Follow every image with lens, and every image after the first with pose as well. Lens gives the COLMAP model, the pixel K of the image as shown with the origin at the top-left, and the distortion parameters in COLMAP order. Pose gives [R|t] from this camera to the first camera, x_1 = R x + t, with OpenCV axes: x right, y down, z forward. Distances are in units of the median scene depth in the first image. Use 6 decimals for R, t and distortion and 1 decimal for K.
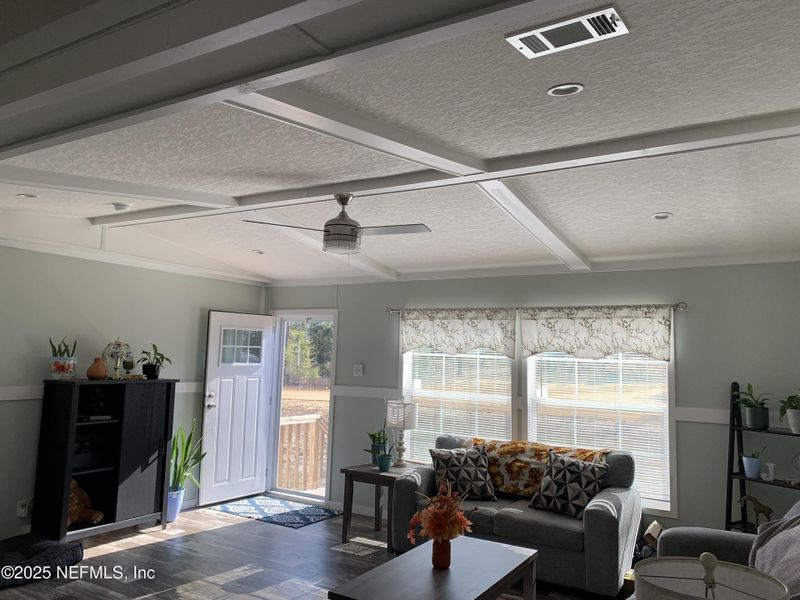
lens RADIAL K [[615.1, 0, 390.1], [0, 615.1, 279.0], [0, 0, 1]] dist [0.035895, -0.041249]
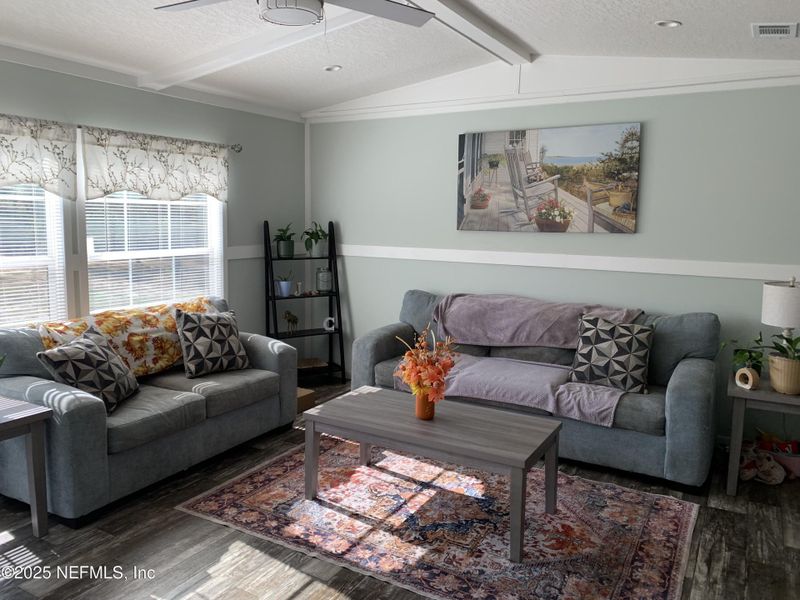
lens RADIAL K [[615.1, 0, 399.6], [0, 615.1, 286.0], [0, 0, 1]] dist [0.035895, -0.041249]
pose [[-0.028697, -0.142443, 0.989387, -0.528935], [-0.135959, 0.981152, 0.137314, 0.082822], [-0.990299, -0.130575, -0.047523, 0.694476]]
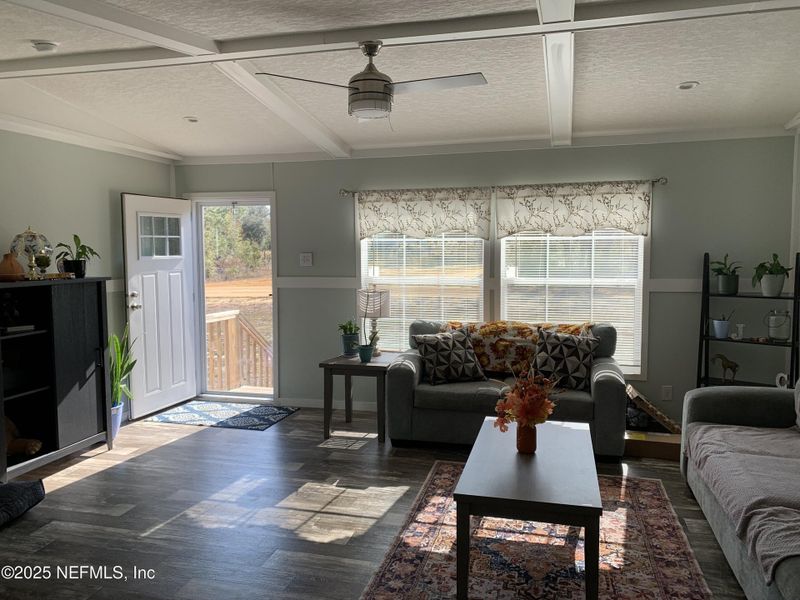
lens RADIAL K [[615.1, 0, 391.4], [0, 615.1, 281.8], [0, 0, 1]] dist [0.035895, -0.041249]
pose [[0.957058, -0.050135, 0.285529, -0.235848], [-0.002561, 0.983432, 0.181261, 0.020820], [-0.289886, -0.174209, 0.941072, 0.127882]]
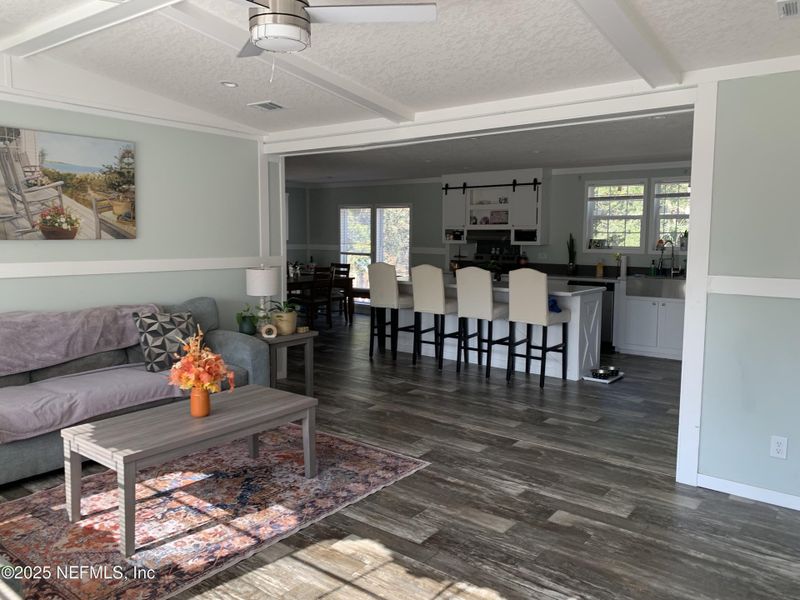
lens RADIAL K [[615.1, 0, 394.4], [0, 615.1, 285.5], [0, 0, 1]] dist [0.035895, -0.041249]
pose [[-0.992815, -0.047455, 0.109849, -0.212512], [-0.051094, 0.998226, -0.030551, 0.164449], [-0.108205, -0.035944, -0.993479, 1.245762]]
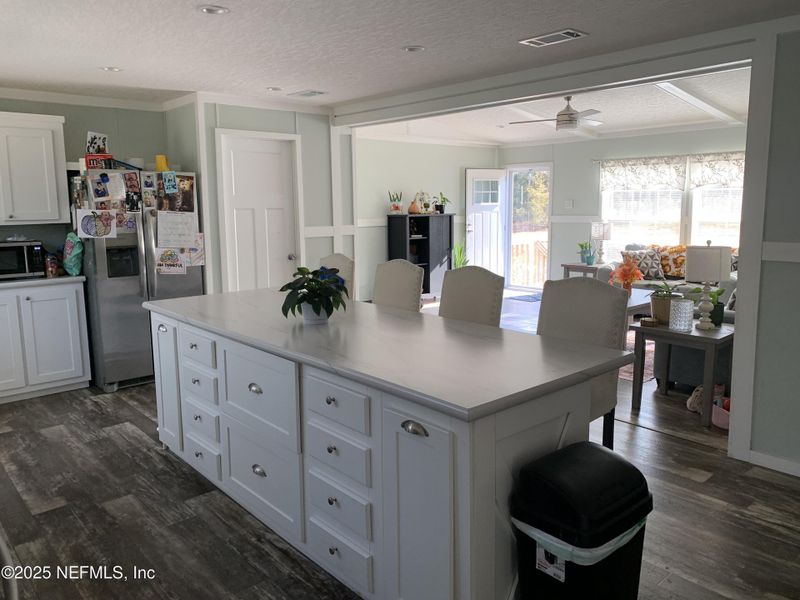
lens RADIAL K [[615.1, 0, 393.0], [0, 615.1, 290.3], [0, 0, 1]] dist [0.035895, -0.041249]
pose [[0.958034, 0.000093, -0.286656, -0.039889], [0.074784, 0.965288, 0.250251, -0.063294], [0.276729, -0.261186, 0.924772, -0.634532]]
